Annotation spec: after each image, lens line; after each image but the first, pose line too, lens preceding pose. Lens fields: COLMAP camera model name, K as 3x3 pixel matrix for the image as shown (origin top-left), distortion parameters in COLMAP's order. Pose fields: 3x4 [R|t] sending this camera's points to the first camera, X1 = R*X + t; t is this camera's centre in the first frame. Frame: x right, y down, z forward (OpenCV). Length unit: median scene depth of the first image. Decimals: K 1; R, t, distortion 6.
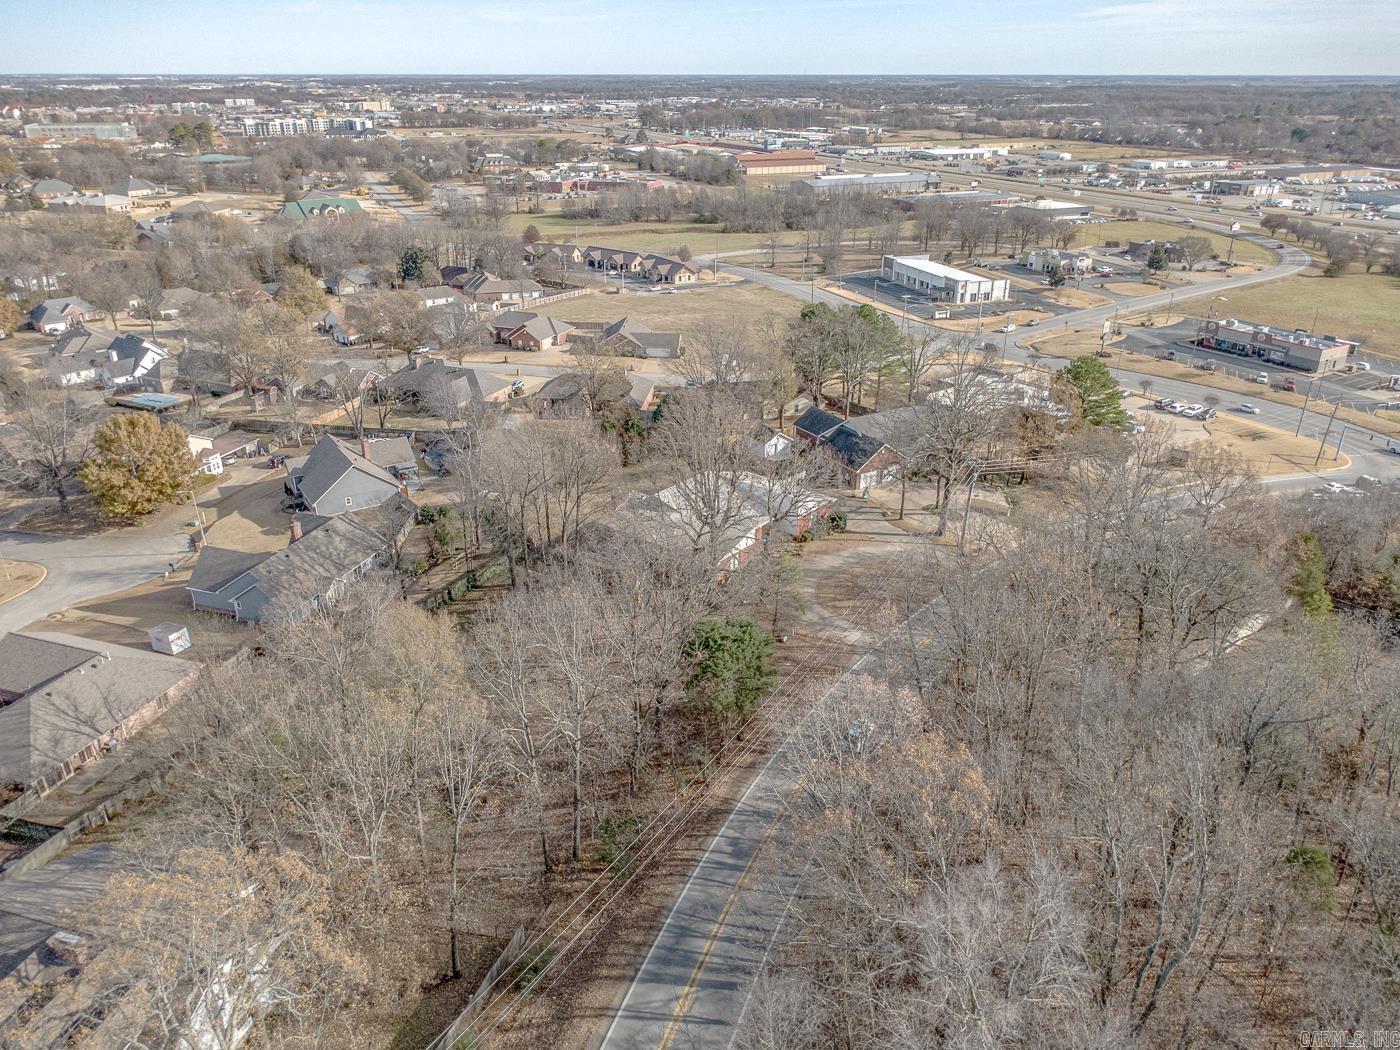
lens RADIAL K [[988.9, 0, 702.5], [0, 988.9, 517.3], [0, 0, 1]] dist [-0.000235, 0.005931]
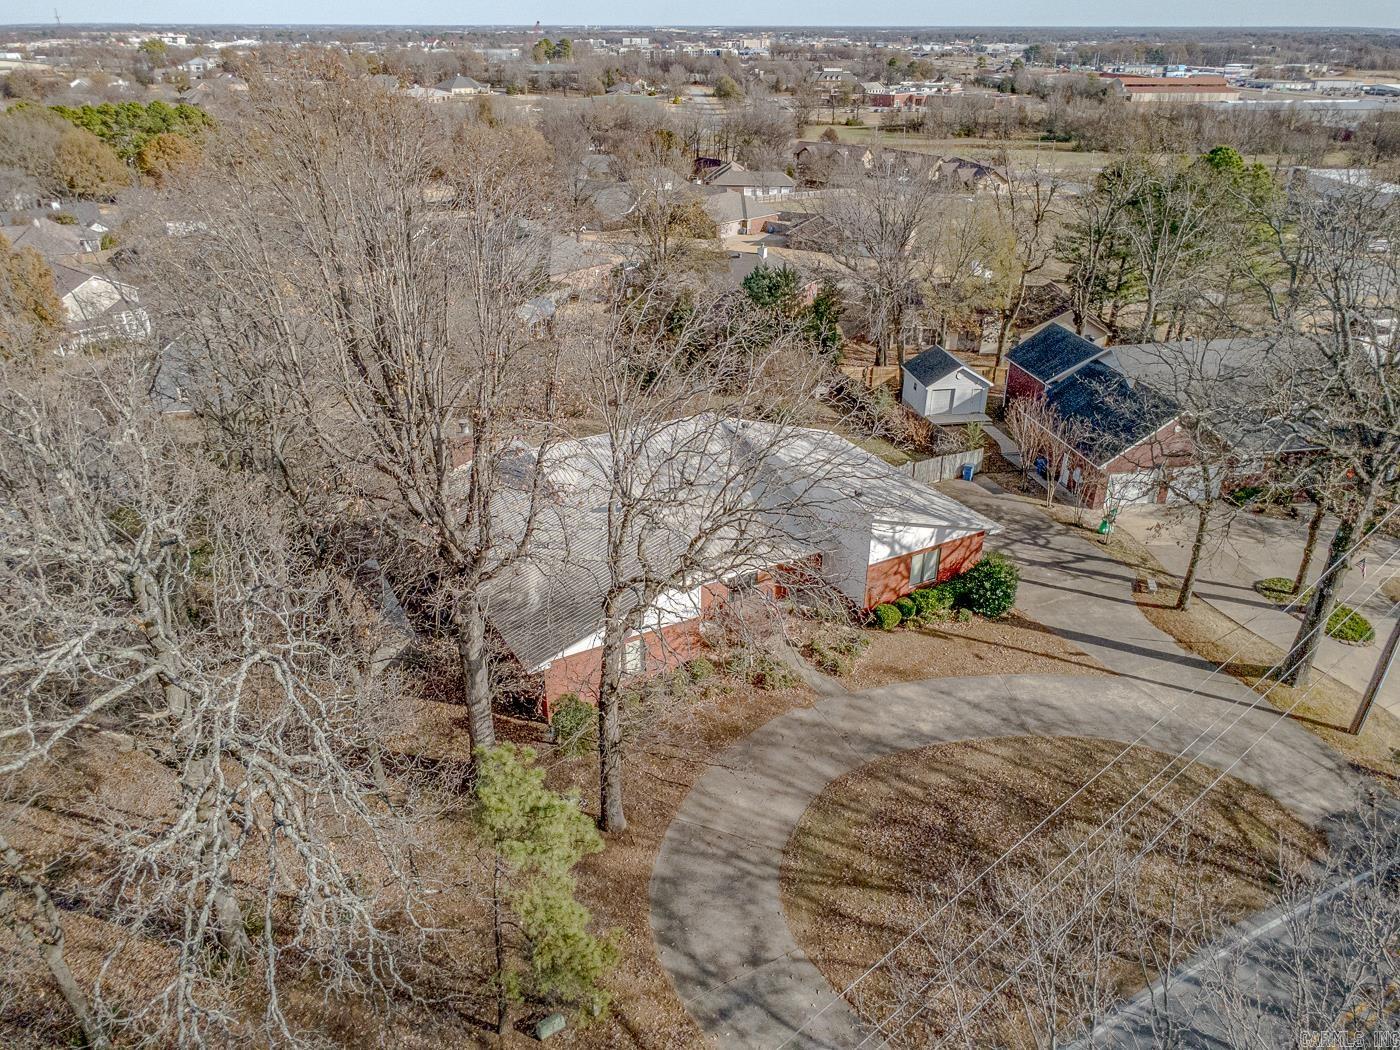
lens RADIAL K [[988.9, 0, 702.5], [0, 988.9, 517.3], [0, 0, 1]] dist [-0.000235, 0.005931]
pose [[0.936432, 0.160024, -0.312229, 0.037296], [-0.146969, 0.986998, 0.065072, -0.007728], [0.318582, -0.015047, 0.947776, 0.154050]]
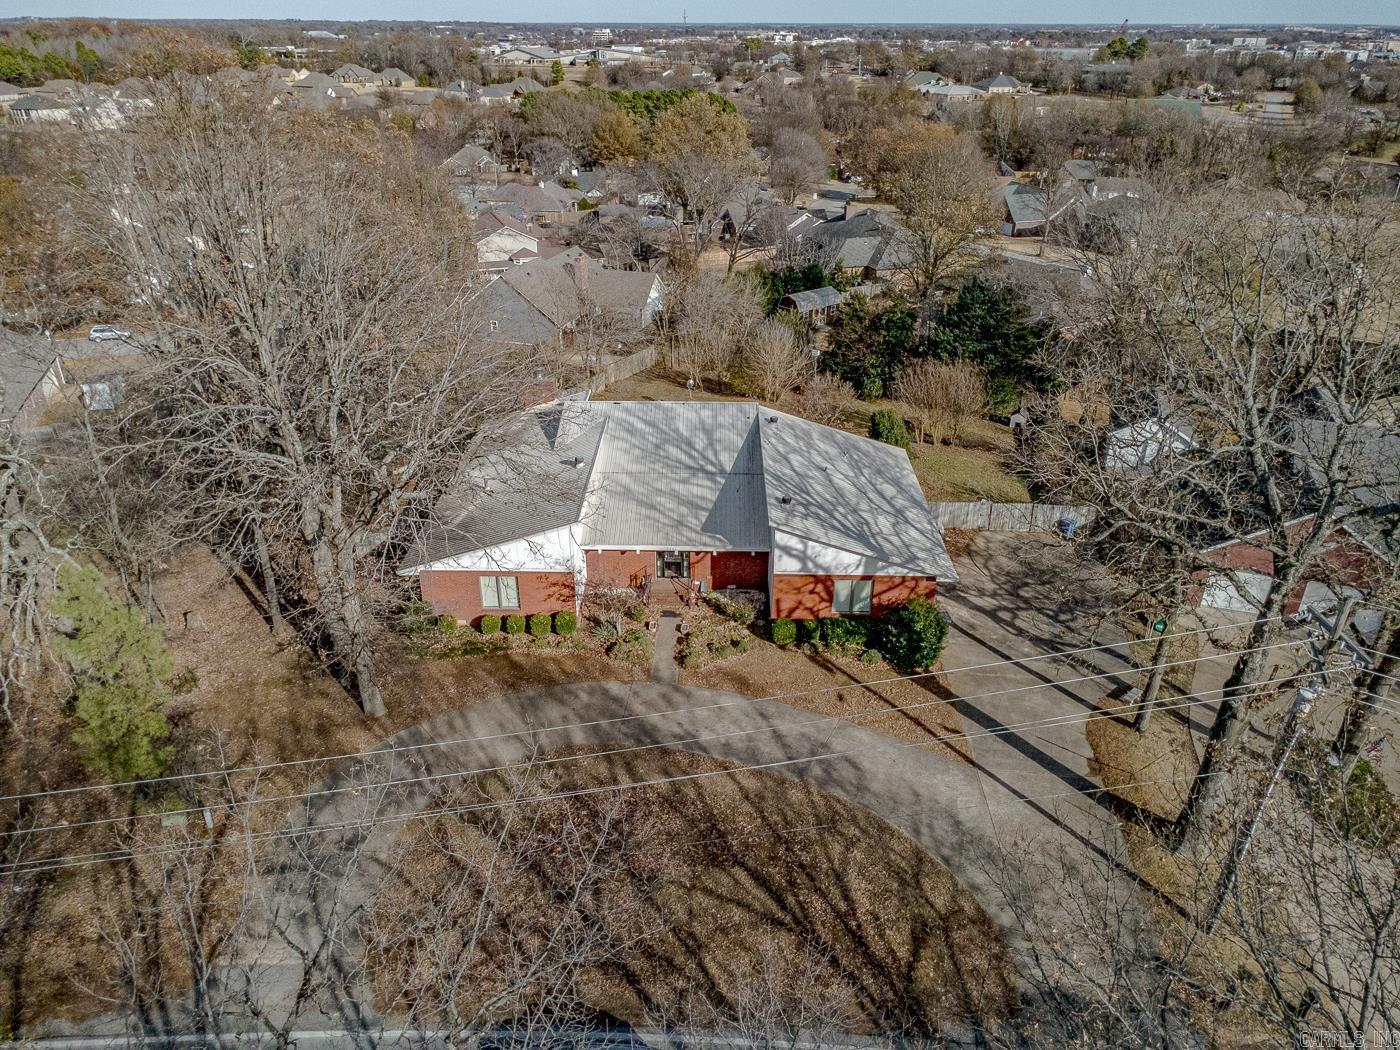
lens RADIAL K [[988.9, 0, 702.5], [0, 988.9, 517.3], [0, 0, 1]] dist [-0.000235, 0.005931]
pose [[0.630638, 0.350706, -0.692316, 0.080368], [-0.320370, 0.930157, 0.179360, -0.018499], [0.706865, 0.108686, 0.698949, 0.179371]]
